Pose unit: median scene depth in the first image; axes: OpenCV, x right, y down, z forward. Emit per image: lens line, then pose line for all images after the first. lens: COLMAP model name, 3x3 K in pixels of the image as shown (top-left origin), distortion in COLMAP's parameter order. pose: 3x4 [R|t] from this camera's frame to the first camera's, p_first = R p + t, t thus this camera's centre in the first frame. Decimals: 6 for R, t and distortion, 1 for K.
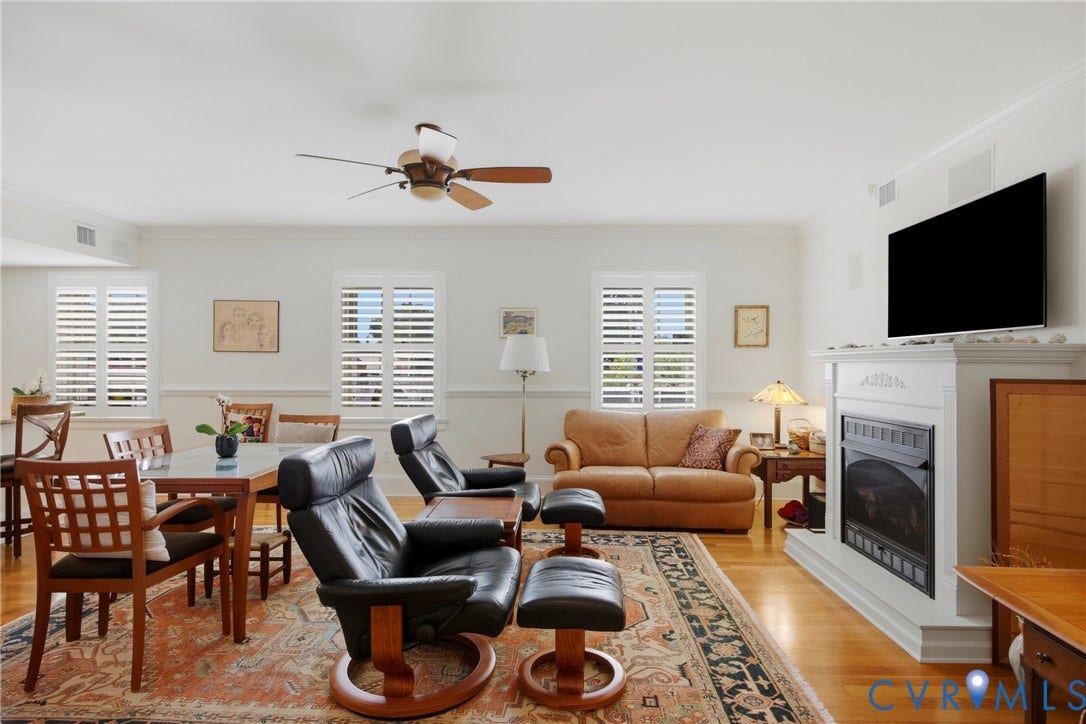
lens RADIAL K [[559.3, 0, 556.9], [0, 559.3, 367.3], [0, 0, 1]] dist [0.001529, 0.000920]
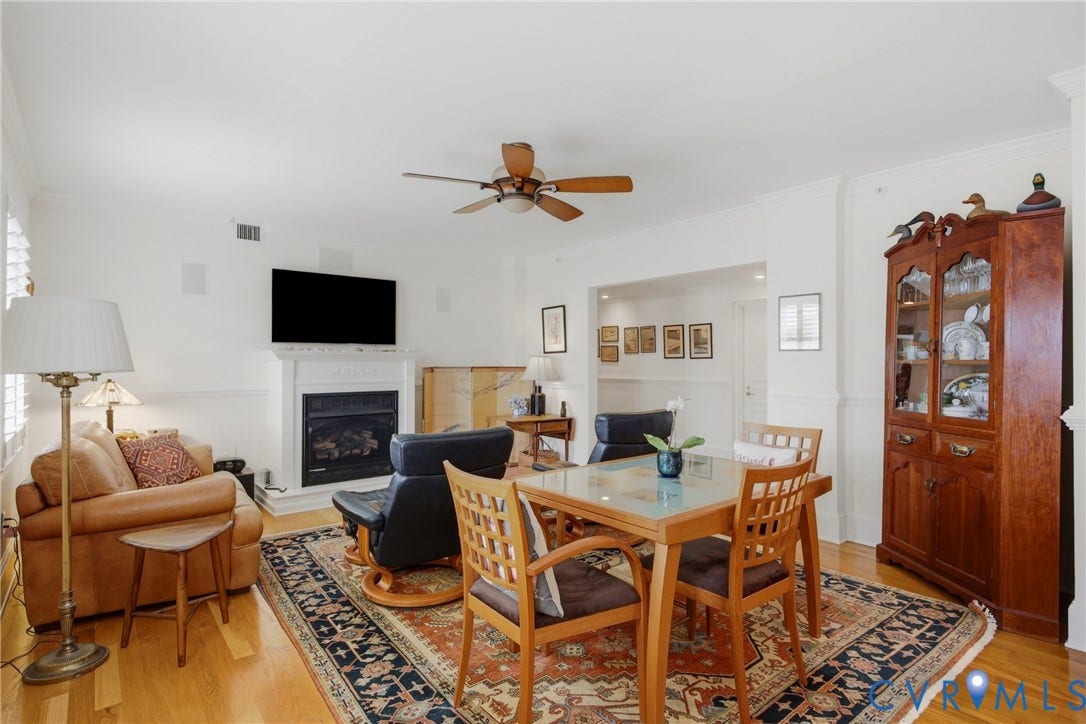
lens RADIAL K [[536.2, 0, 543.0], [0, 536.2, 362.0], [0, 0, 1]] dist [-0.000157, -0.000174]
pose [[-0.634543, -0.002178, 0.772884, -0.748485], [0.000200, 0.999996, 0.002983, -0.005971], [-0.772887, 0.002048, -0.634540, 1.133238]]
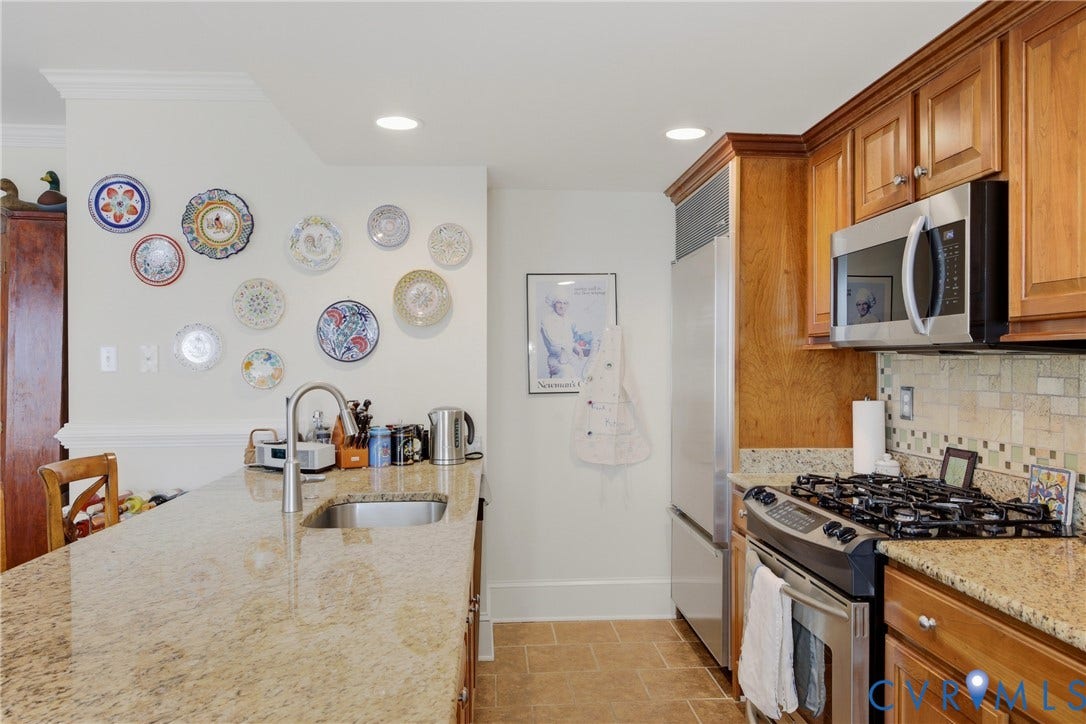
lens RADIAL K [[752.5, 0, 544.7], [0, 752.5, 367.2], [0, 0, 1]] dist [0.000653, 0.001587]
pose [[-0.997291, 0.001295, -0.073550, -1.084245], [0.000488, 0.999939, 0.010993, -0.022264], [0.073560, 0.010927, -0.997231, 1.134374]]
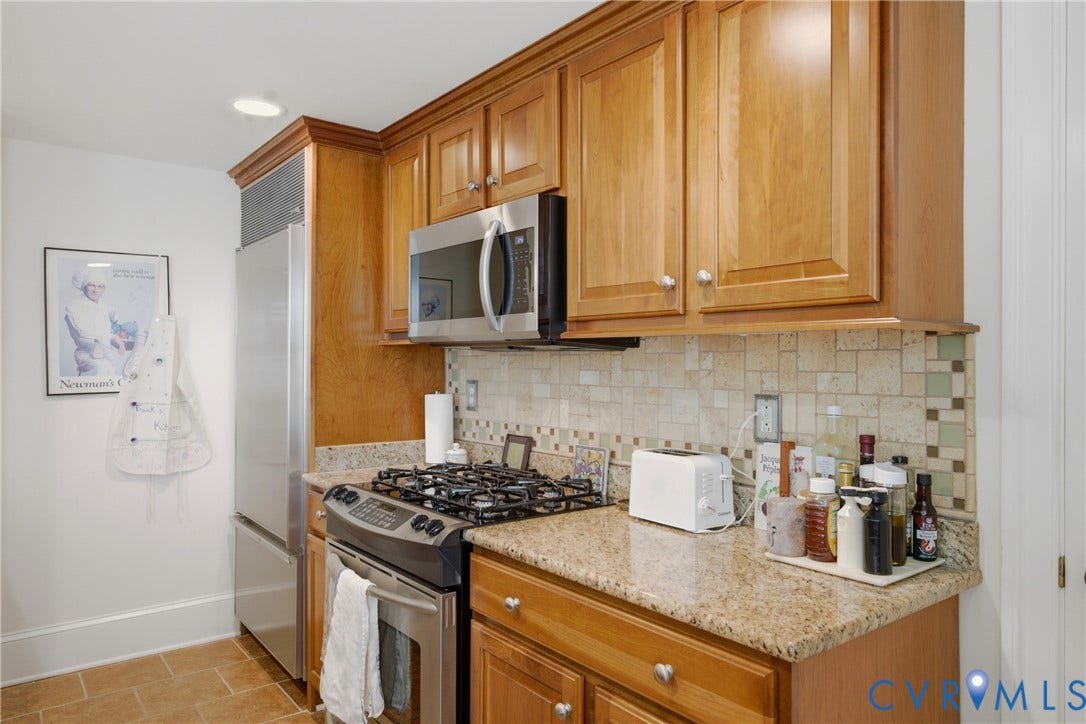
lens RADIAL K [[716.8, 0, 547.0], [0, 716.8, 359.1], [0, 0, 1]] dist [0.001266, 0.000833]
pose [[-0.787134, -0.002733, -0.616775, -1.084052], [-0.004744, 0.999987, 0.001623, -0.019442], [0.616763, 0.004204, -0.787137, 1.083360]]
